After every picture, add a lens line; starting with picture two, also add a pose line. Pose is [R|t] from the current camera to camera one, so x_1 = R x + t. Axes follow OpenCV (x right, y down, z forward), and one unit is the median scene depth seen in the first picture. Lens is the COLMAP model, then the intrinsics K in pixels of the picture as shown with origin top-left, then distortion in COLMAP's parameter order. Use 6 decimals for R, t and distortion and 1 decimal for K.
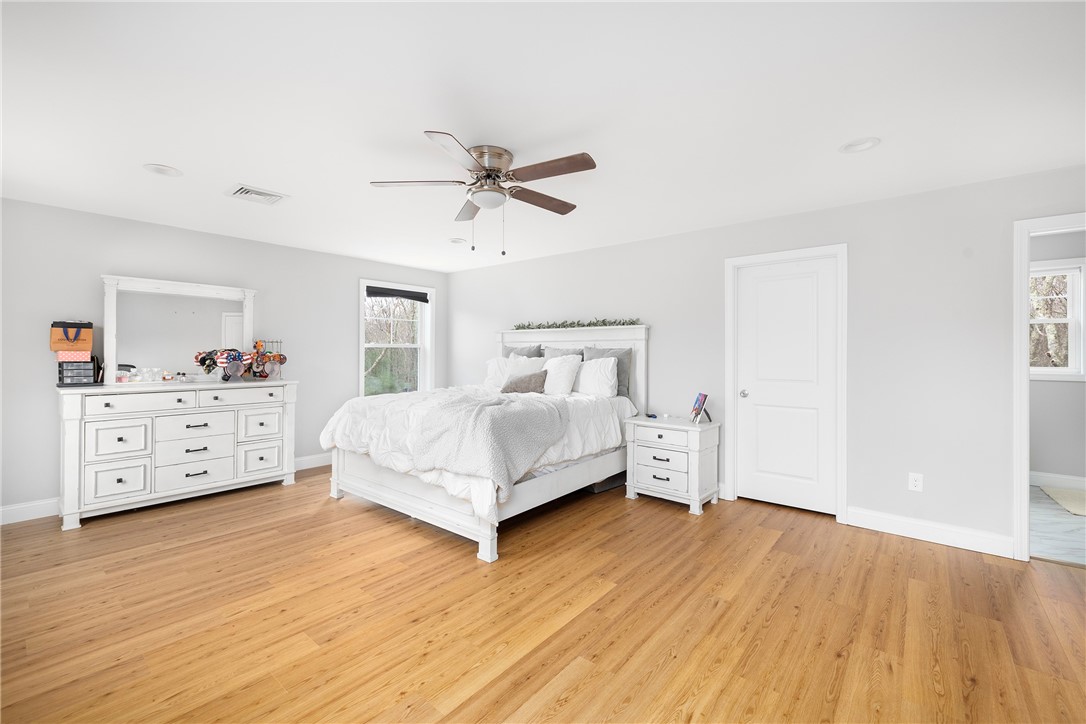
lens RADIAL K [[451.4, 0, 543.0], [0, 451.4, 353.1], [0, 0, 1]] dist [-0.001994, -0.000339]
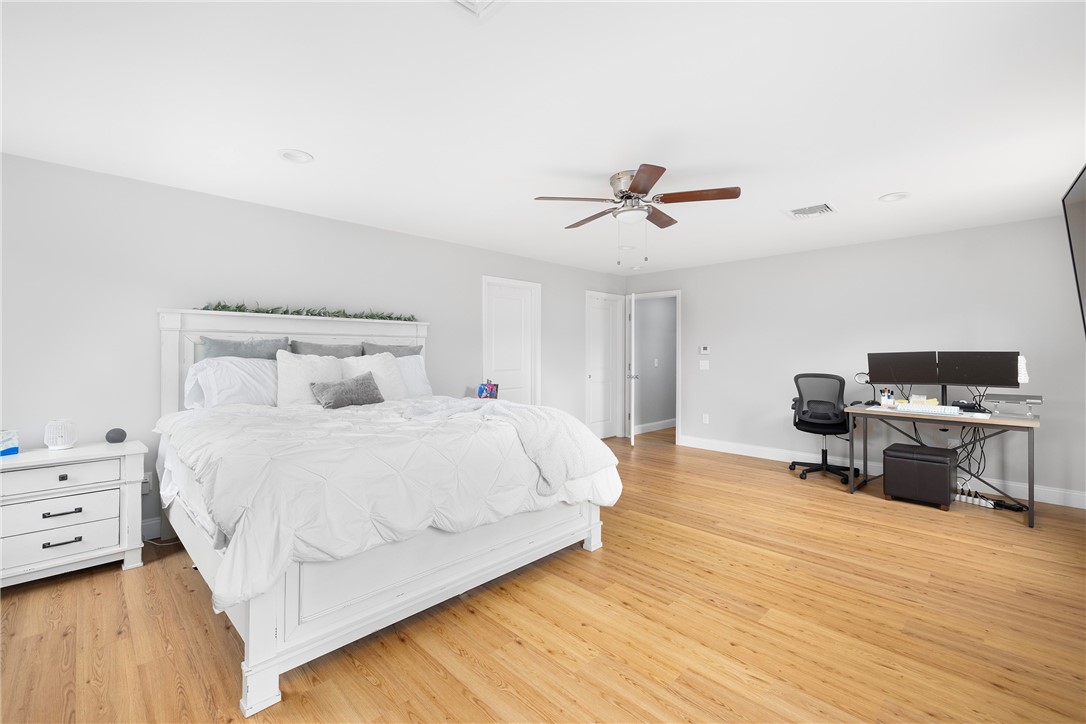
lens RADIAL K [[444.4, 0, 541.8], [0, 444.4, 355.6], [0, 0, 1]] dist [-0.002667, 0.000332]
pose [[0.125197, -0.010993, 0.992071, -1.153400], [-0.002826, 0.999931, 0.011436, -0.001412], [-0.992128, -0.004235, 0.125157, 0.987137]]
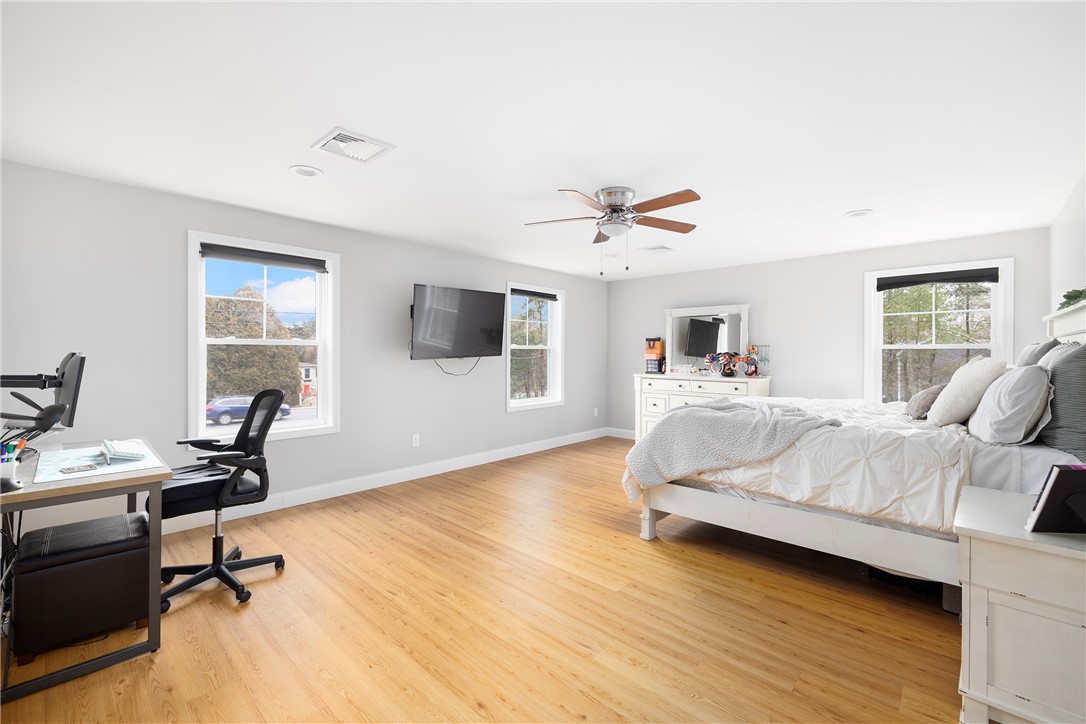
lens RADIAL K [[474.7, 0, 543.3], [0, 474.7, 357.4], [0, 0, 1]] dist [0.004403, 0.000136]
pose [[-0.062558, 0.003377, -0.998036, 1.068255], [-0.000188, 0.999994, 0.003395, 0.004151], [0.998041, 0.000400, -0.062557, 0.809861]]
